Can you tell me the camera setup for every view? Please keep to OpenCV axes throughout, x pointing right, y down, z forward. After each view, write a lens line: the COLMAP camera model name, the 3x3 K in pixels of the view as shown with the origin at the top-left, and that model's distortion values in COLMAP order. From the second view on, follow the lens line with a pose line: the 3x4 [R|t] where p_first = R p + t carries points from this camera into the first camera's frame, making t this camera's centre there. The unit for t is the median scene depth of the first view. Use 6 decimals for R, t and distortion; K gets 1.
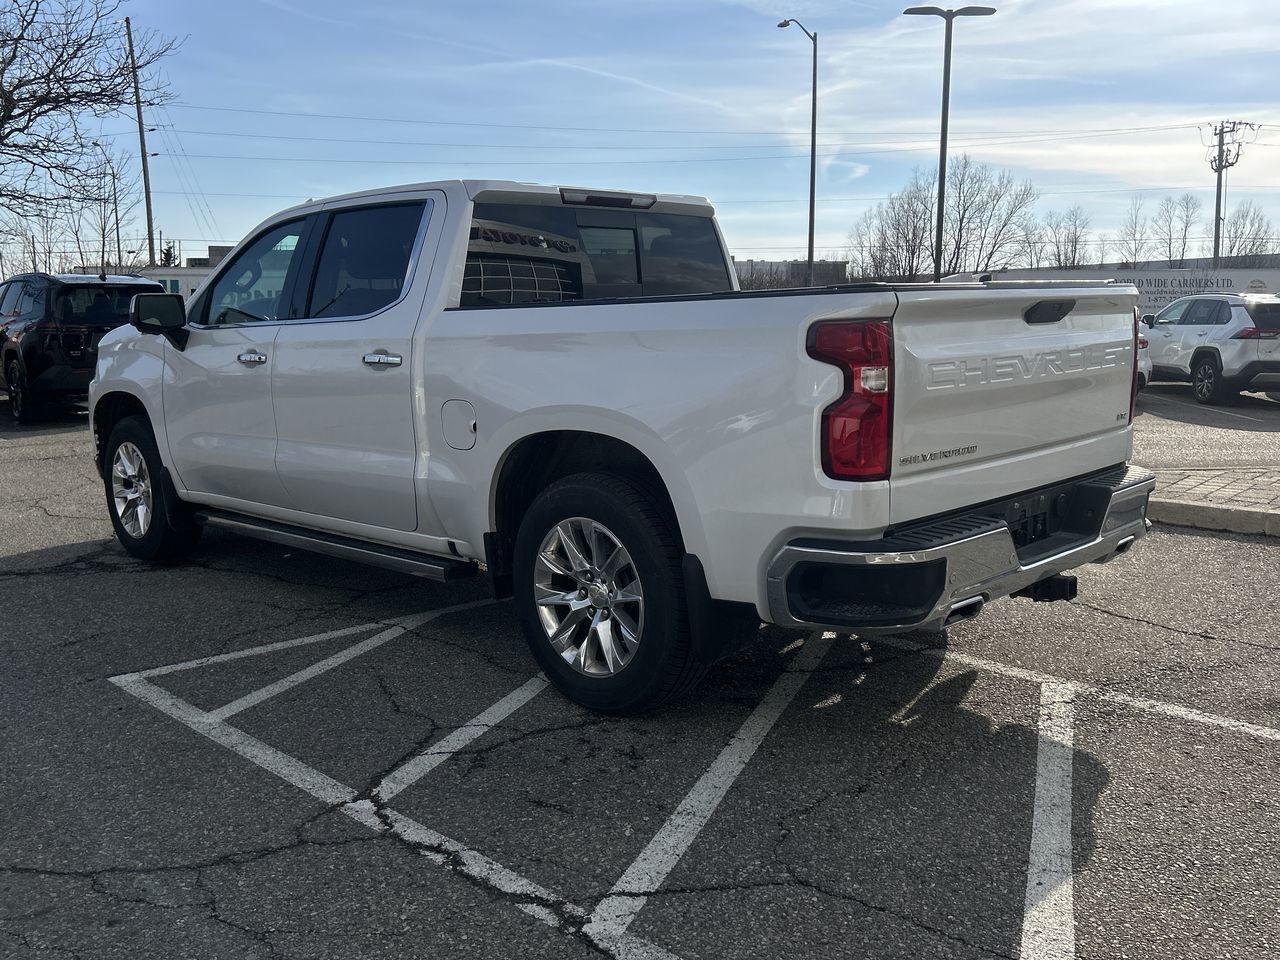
lens RADIAL K [[1118.5, 0, 639.0], [0, 1118.5, 475.2], [0, 0, 1]] dist [0.095373, -0.146668]
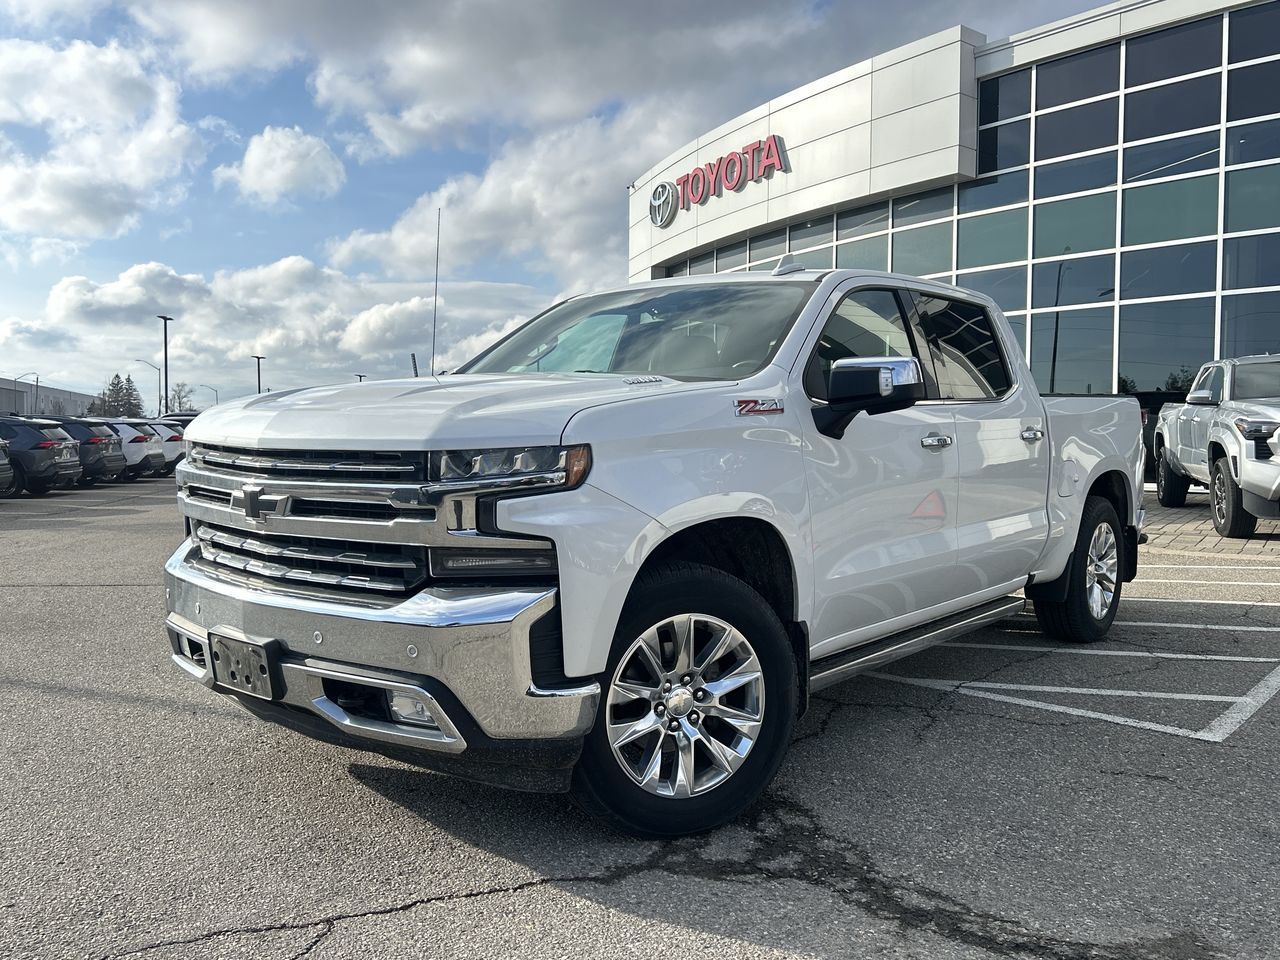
lens RADIAL K [[1101.6, 0, 622.6], [0, 1101.6, 481.8], [0, 0, 1]] dist [0.021928, 0.011576]
pose [[-0.081897, -0.039754, 0.995848, -1.440230], [0.143366, 0.988342, 0.051245, -0.185468], [-0.986275, 0.146968, -0.075243, 1.599226]]
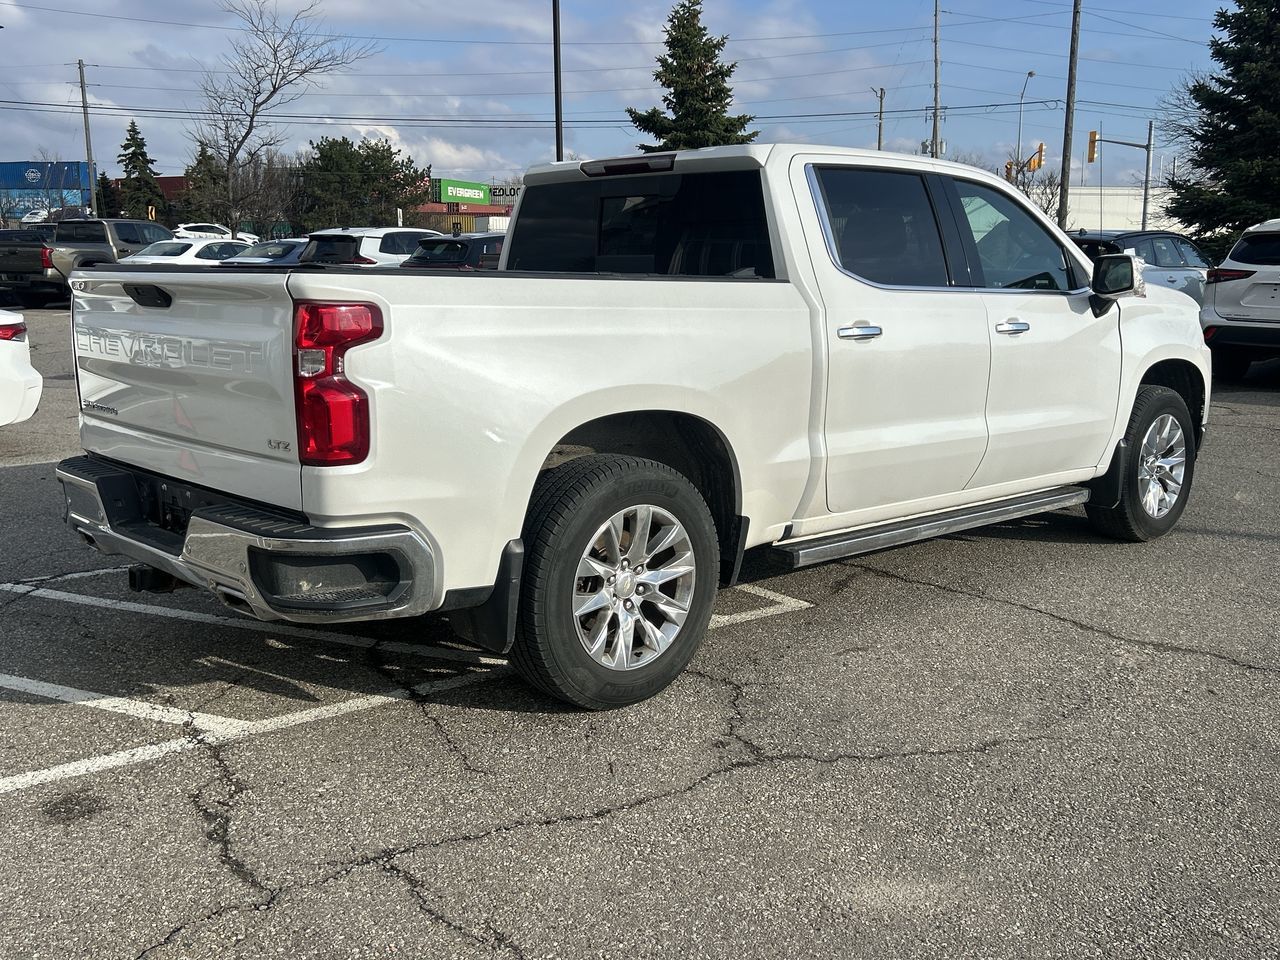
lens RADIAL K [[1241.4, 0, 651.9], [0, 1241.4, 471.1], [0, 0, 1]] dist [0.110739, -0.211595]
pose [[-0.029700, 0.180952, -0.983043, 1.201948], [-0.153232, 0.971028, 0.183370, -0.219073], [0.987744, 0.156079, -0.001112, 1.208166]]
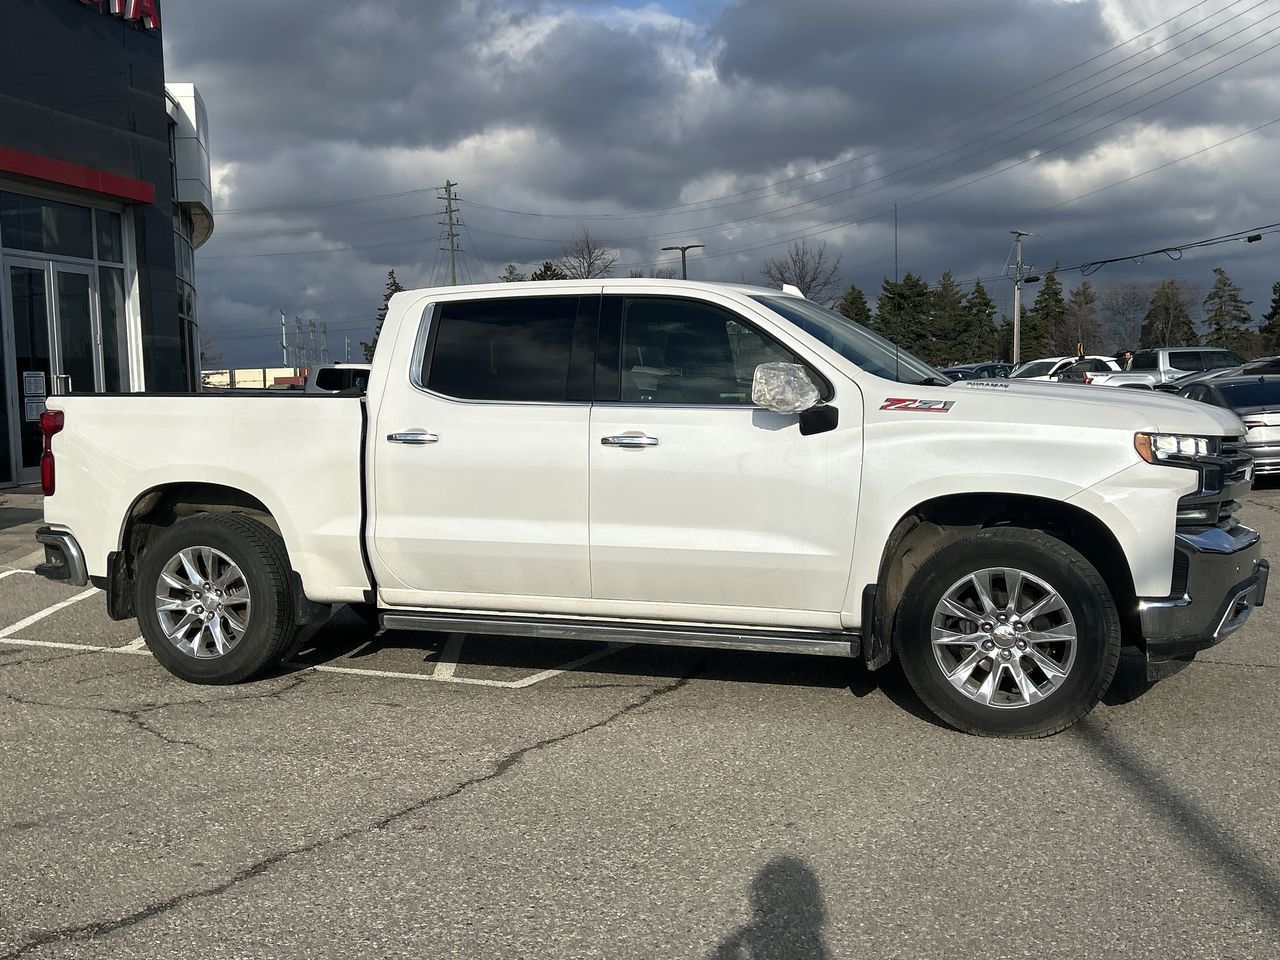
lens RADIAL K [[1448.8, 0, 640.0], [0, 1448.8, 480.0], [0, 0, 1]] dist [0.173606, -0.401872]
pose [[-0.916151, 0.053877, -0.397195, 0.484365], [-0.027513, 0.980136, 0.196408, -0.431878], [0.399887, 0.190868, -0.896471, 2.867043]]
